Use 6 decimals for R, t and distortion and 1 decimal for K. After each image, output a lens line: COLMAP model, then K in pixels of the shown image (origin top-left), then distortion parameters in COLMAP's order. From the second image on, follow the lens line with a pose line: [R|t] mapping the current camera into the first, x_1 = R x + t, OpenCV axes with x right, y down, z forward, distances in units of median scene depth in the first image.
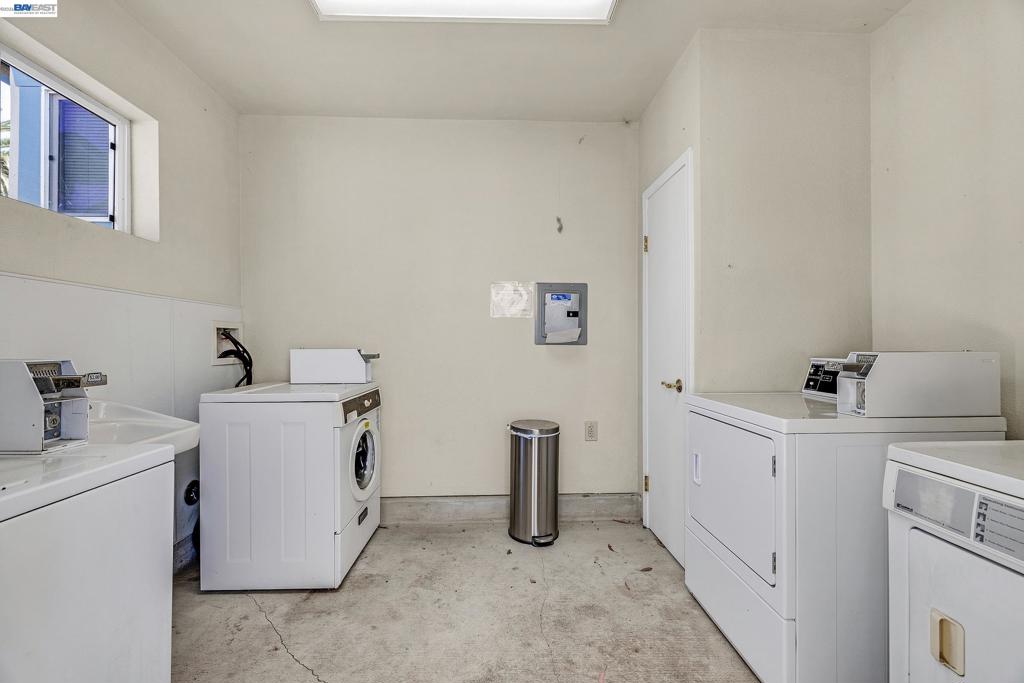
lens RADIAL K [[428.8, 0, 506.2], [0, 428.8, 342.9], [0, 0, 1]] dist [-0.002841, 0.000079]
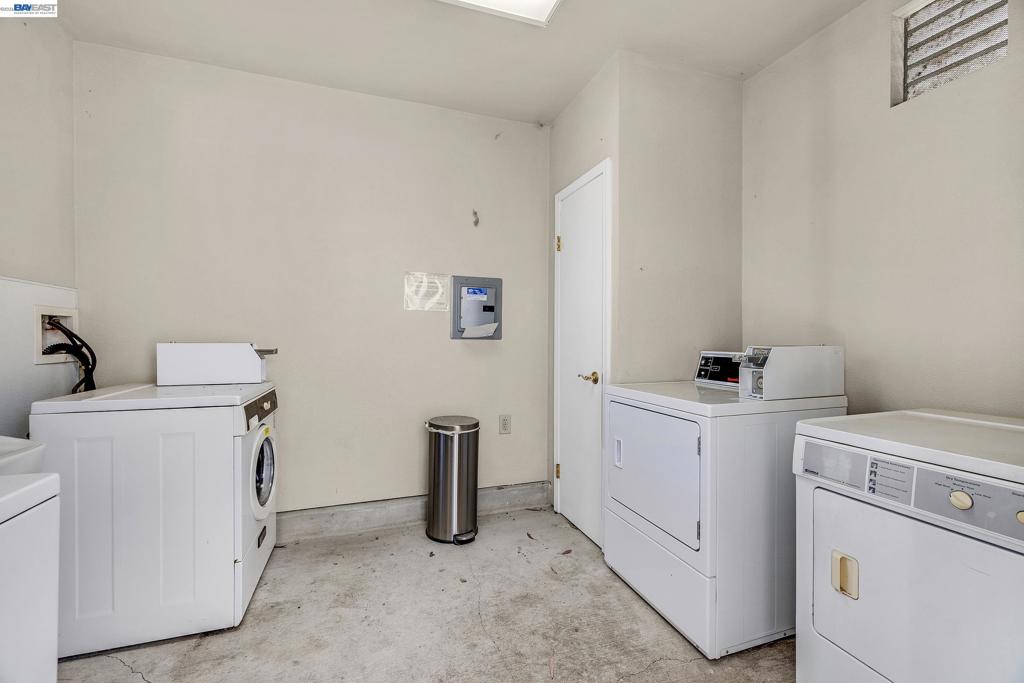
lens RADIAL K [[428.8, 0, 510.2], [0, 428.8, 340.0], [0, 0, 1]] dist [-0.002841, 0.000079]
pose [[0.955522, 0.003939, 0.294895, -0.131610], [-0.005736, 0.999970, 0.005229, 0.001119], [-0.294865, -0.006688, 0.955515, 0.037596]]
